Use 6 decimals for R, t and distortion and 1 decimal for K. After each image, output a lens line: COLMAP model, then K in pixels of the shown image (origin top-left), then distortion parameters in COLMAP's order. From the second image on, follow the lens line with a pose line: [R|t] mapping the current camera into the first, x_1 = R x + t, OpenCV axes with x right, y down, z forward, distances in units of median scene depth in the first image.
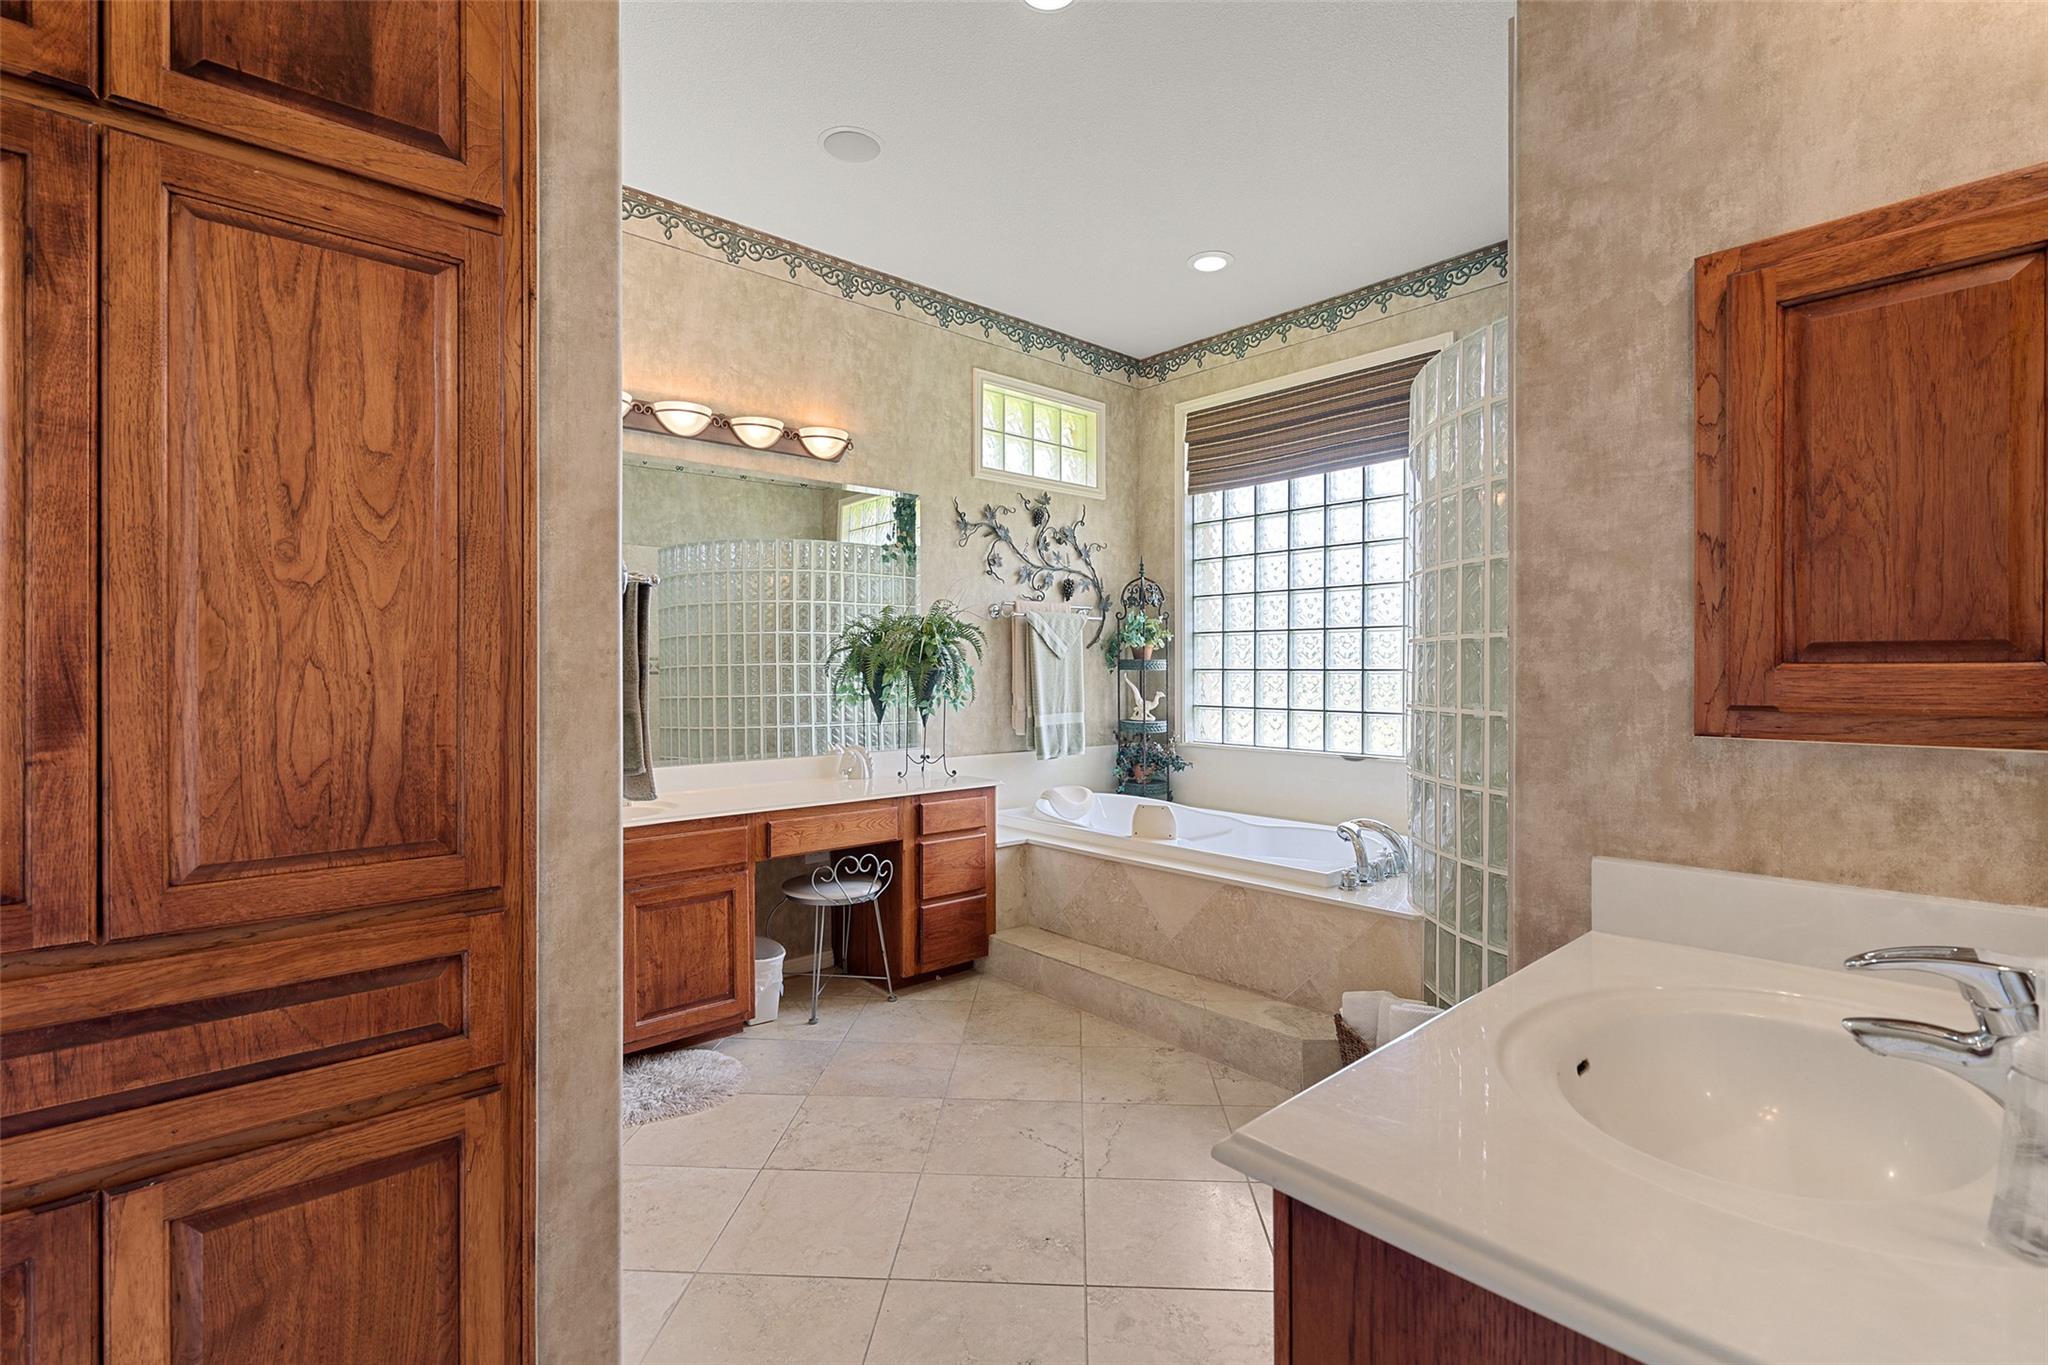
lens RADIAL K [[932.9, 0, 1023.5], [0, 932.9, 679.2], [0, 0, 1]] dist [-0.007581, 0.000319]
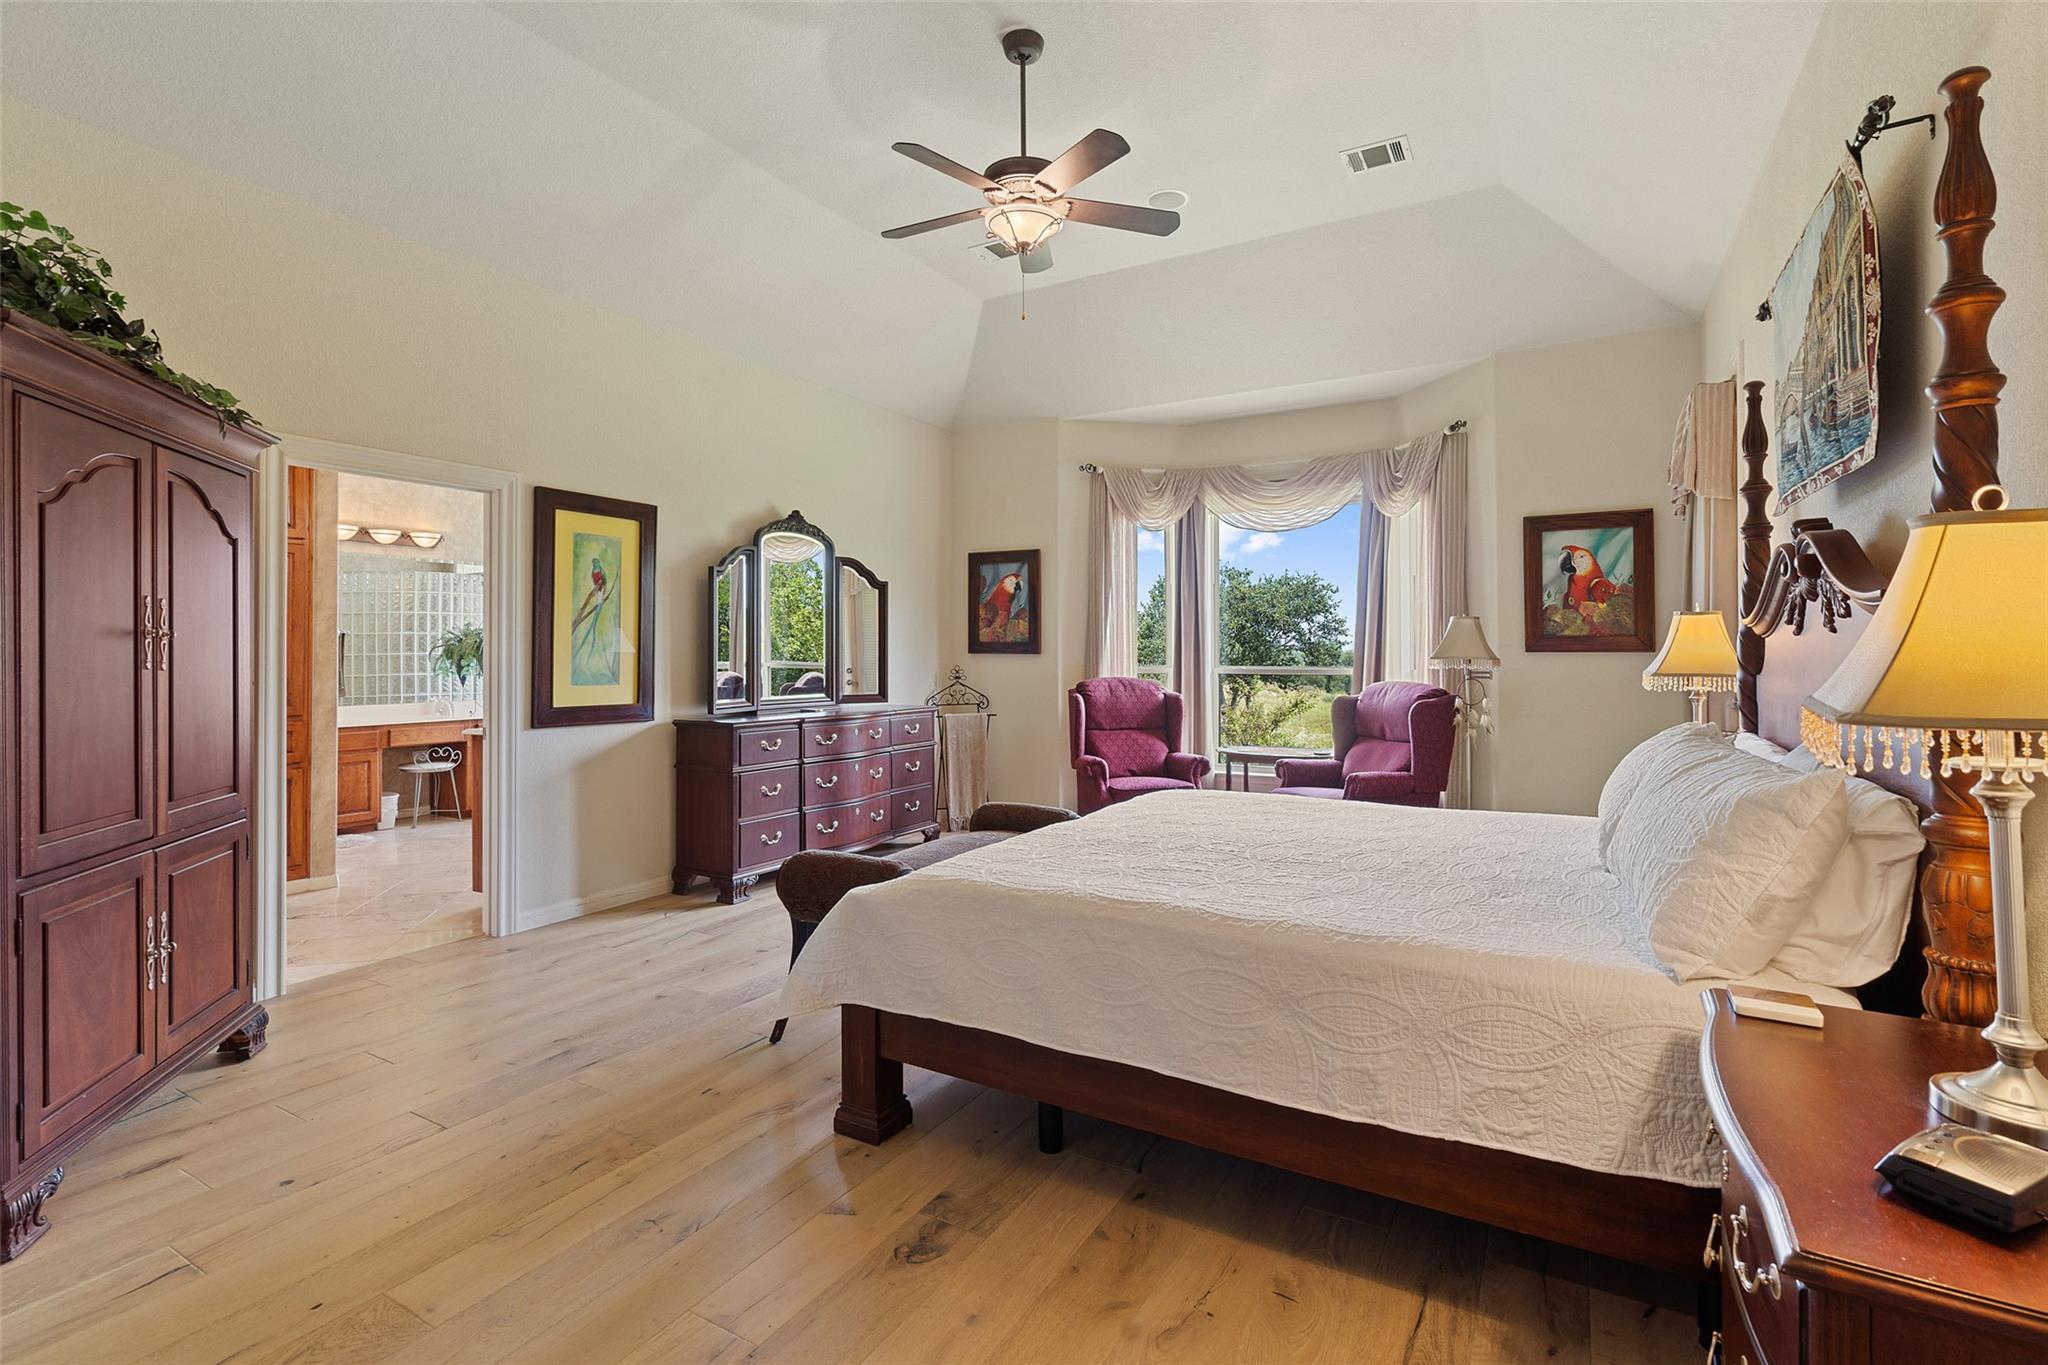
lens RADIAL K [[932.9, 0, 1029.8], [0, 932.9, 650.0], [0, 0, 1]] dist [-0.007581, 0.000319]
pose [[0.948038, 0.000630, 0.318156, 0.336952], [0.004764, 0.999858, -0.016176, 0.010338], [-0.318121, 0.016852, 0.947900, -1.140966]]
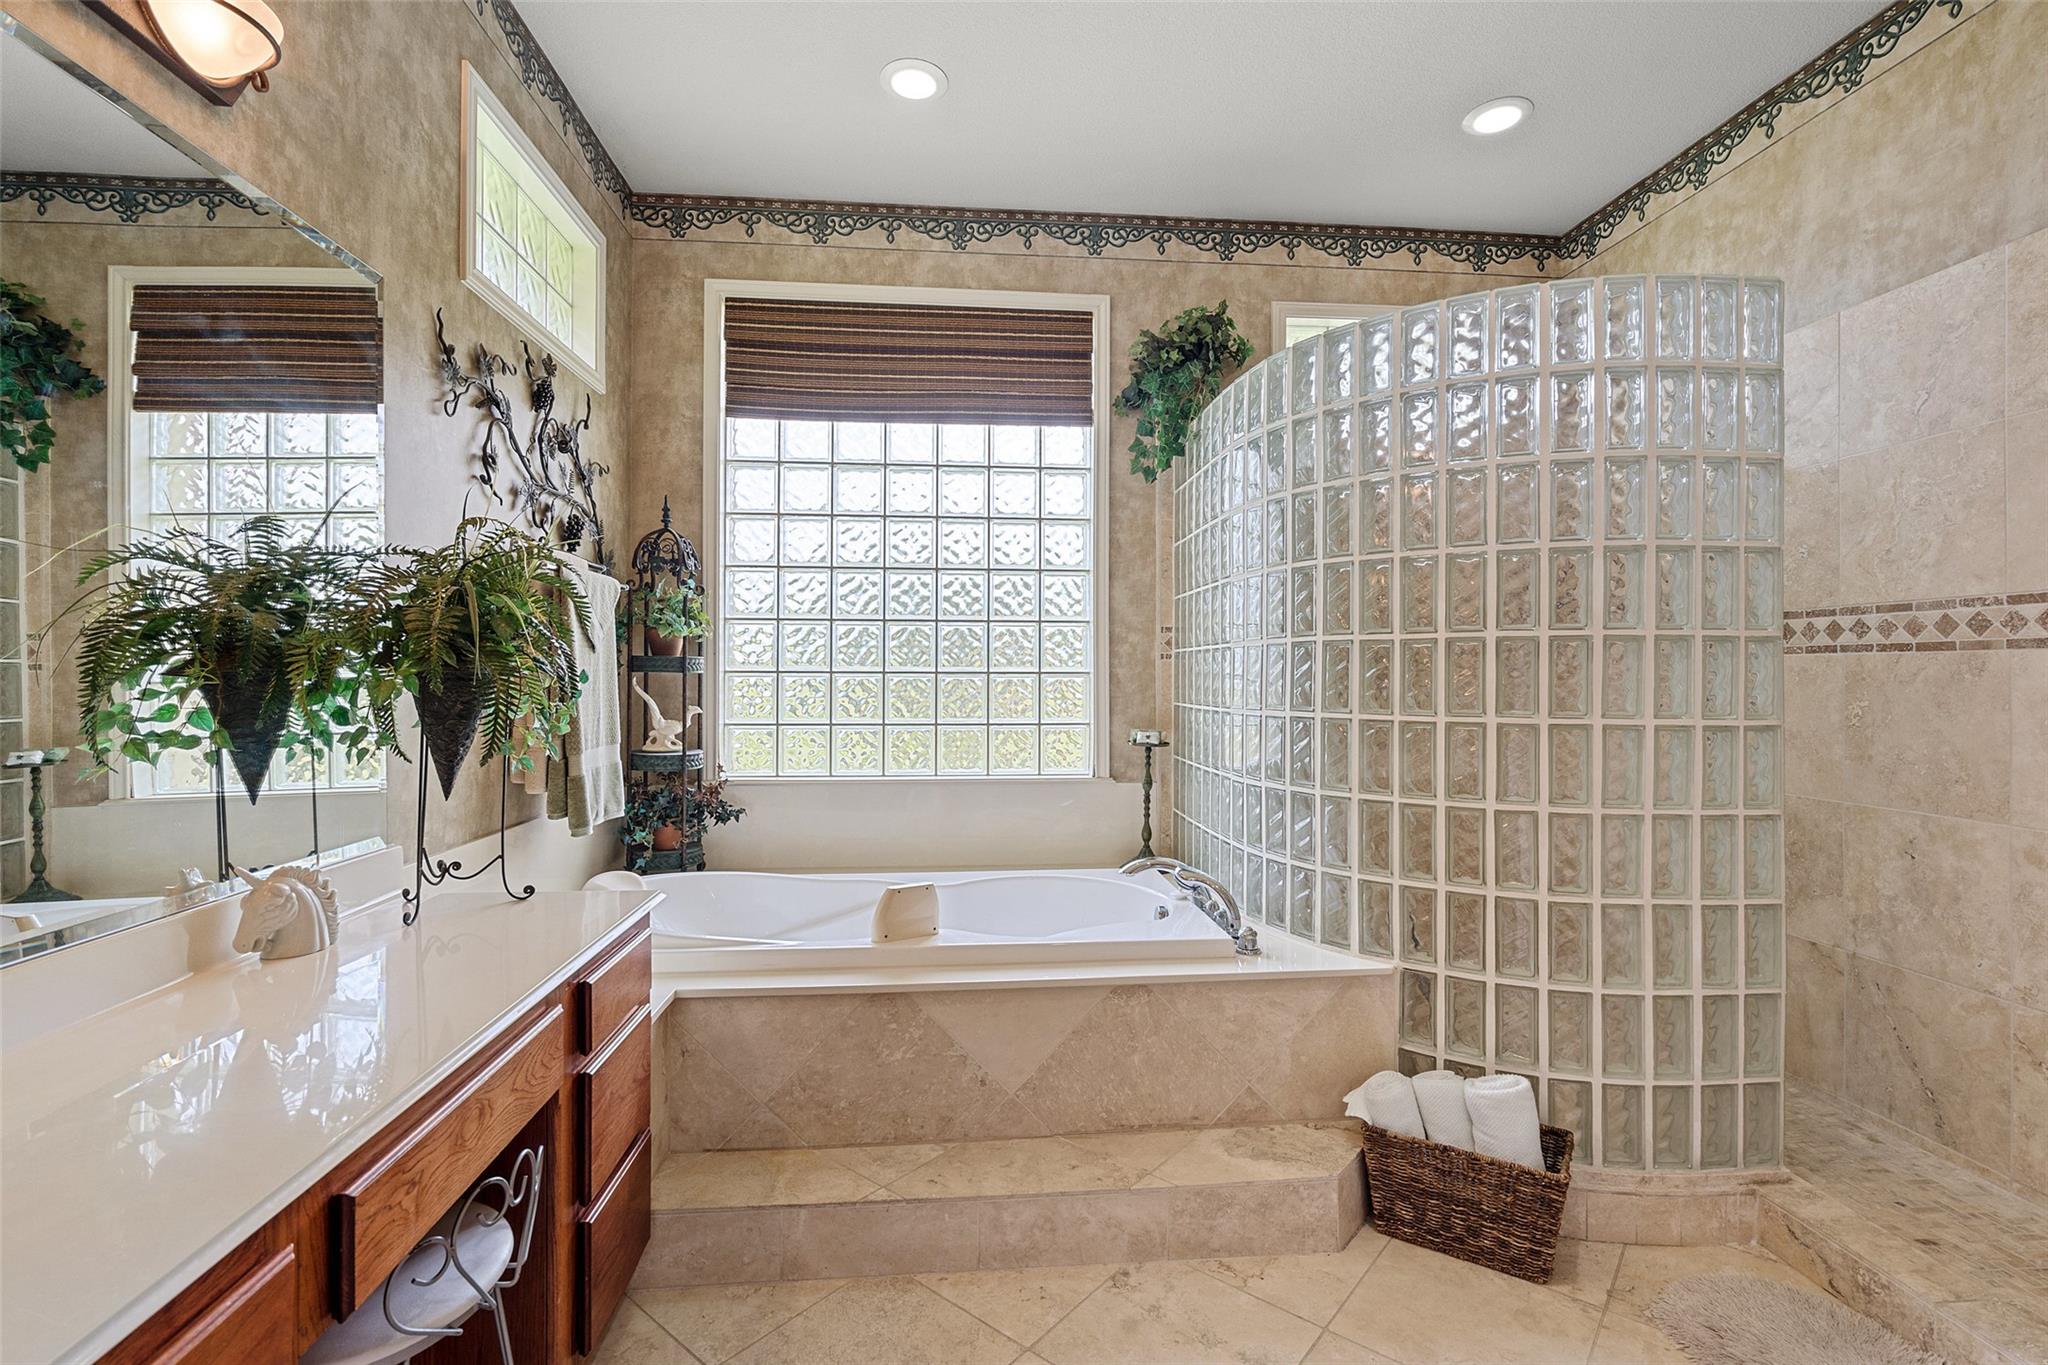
lens RADIAL K [[932.9, 0, 1030.7], [0, 932.9, 676.5], [0, 0, 1]] dist [-0.007581, 0.000319]
pose [[0.593491, -0.001169, 0.804840, -0.294871], [0.006452, 0.999974, -0.003306, -0.004418], [-0.804815, 0.007155, 0.593483, 0.511381]]
